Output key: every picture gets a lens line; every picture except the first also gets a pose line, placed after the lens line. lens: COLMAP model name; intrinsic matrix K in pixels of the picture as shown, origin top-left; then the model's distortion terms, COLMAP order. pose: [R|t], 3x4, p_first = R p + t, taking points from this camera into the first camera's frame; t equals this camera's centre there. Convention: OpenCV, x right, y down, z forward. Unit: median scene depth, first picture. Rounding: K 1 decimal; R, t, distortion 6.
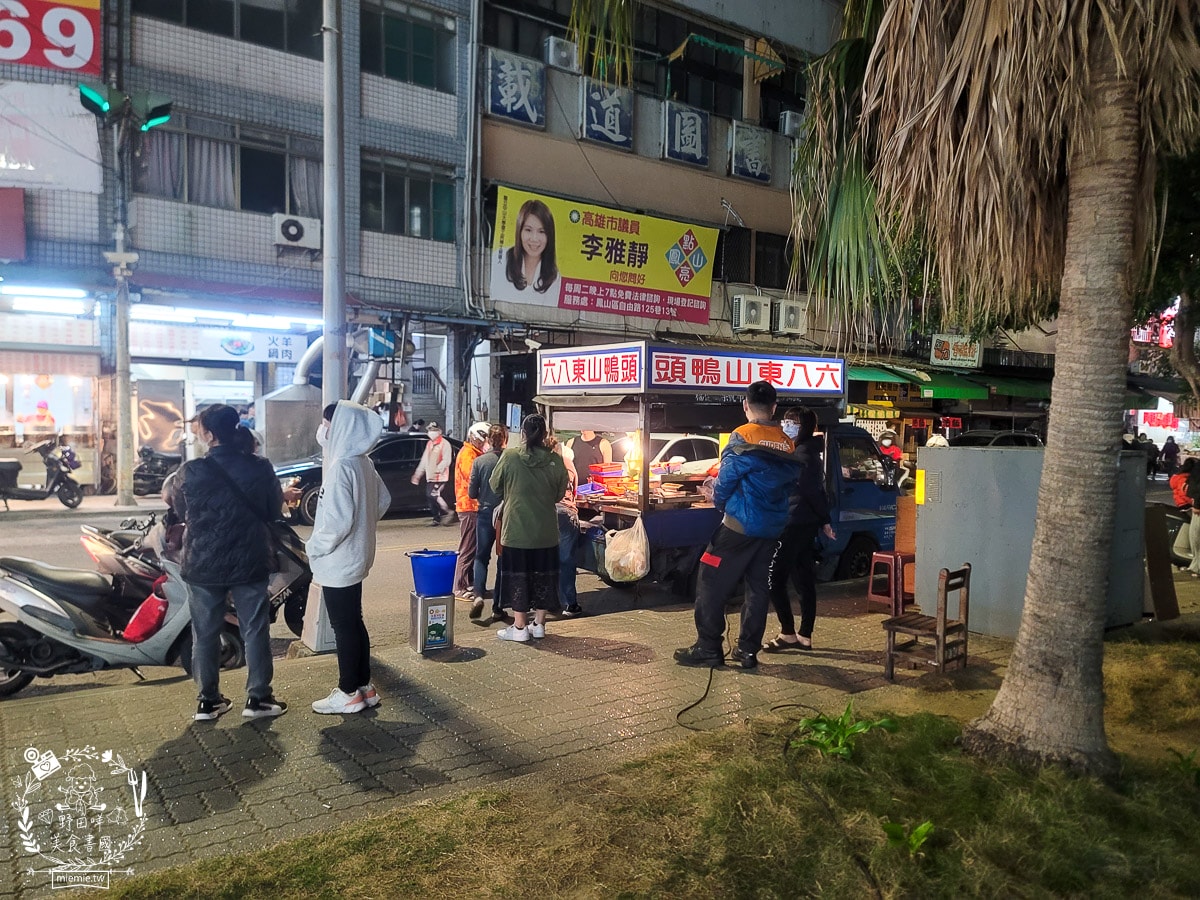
lens RADIAL K [[878.4, 0, 605.3], [0, 878.4, 460.6], [0, 0, 1]] dist [0.095939, -0.093968]
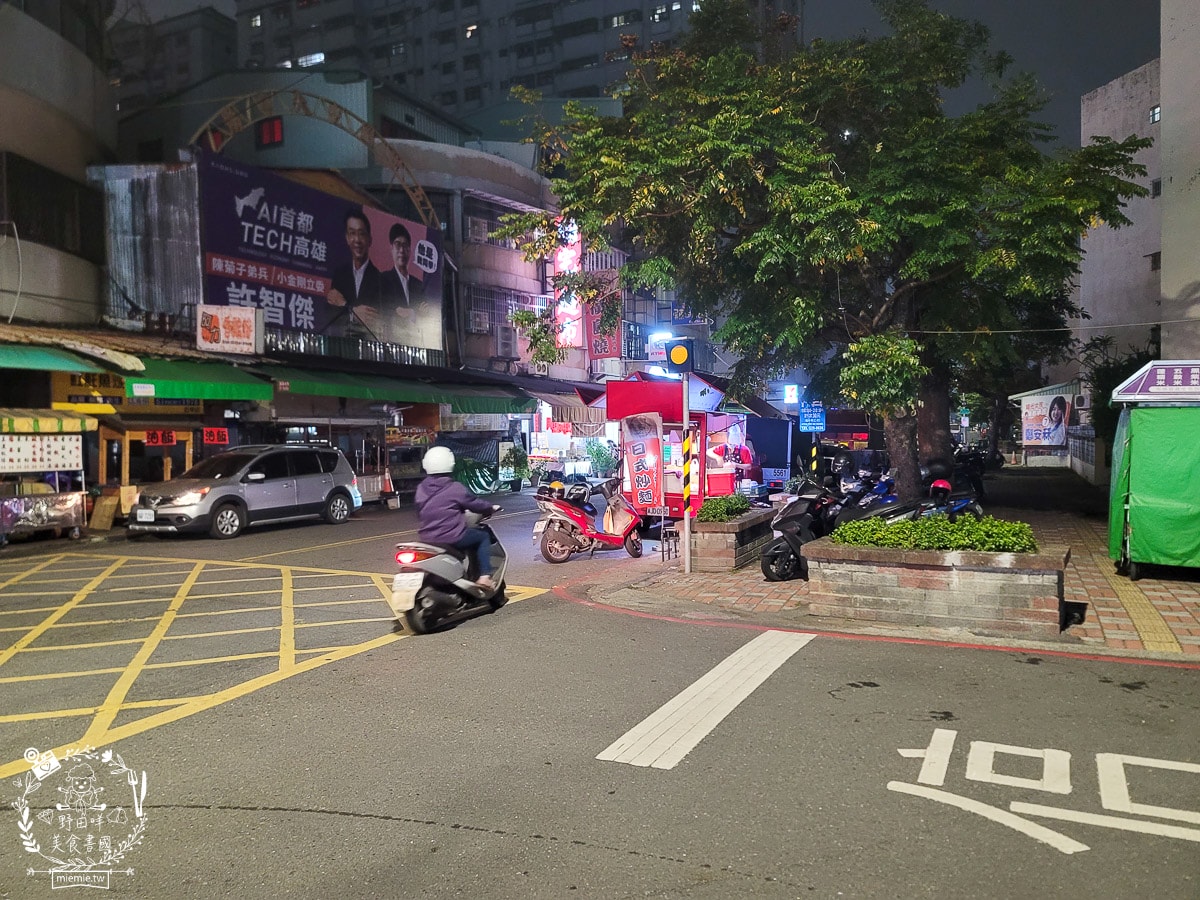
lens RADIAL K [[878.4, 0, 605.3], [0, 878.4, 460.6], [0, 0, 1]] dist [0.095939, -0.093968]
pose [[0.868121, -0.046058, 0.494212, 0.308645], [0.053152, 0.998586, -0.000303, -0.008332], [-0.493499, 0.026531, 0.869341, 0.275847]]
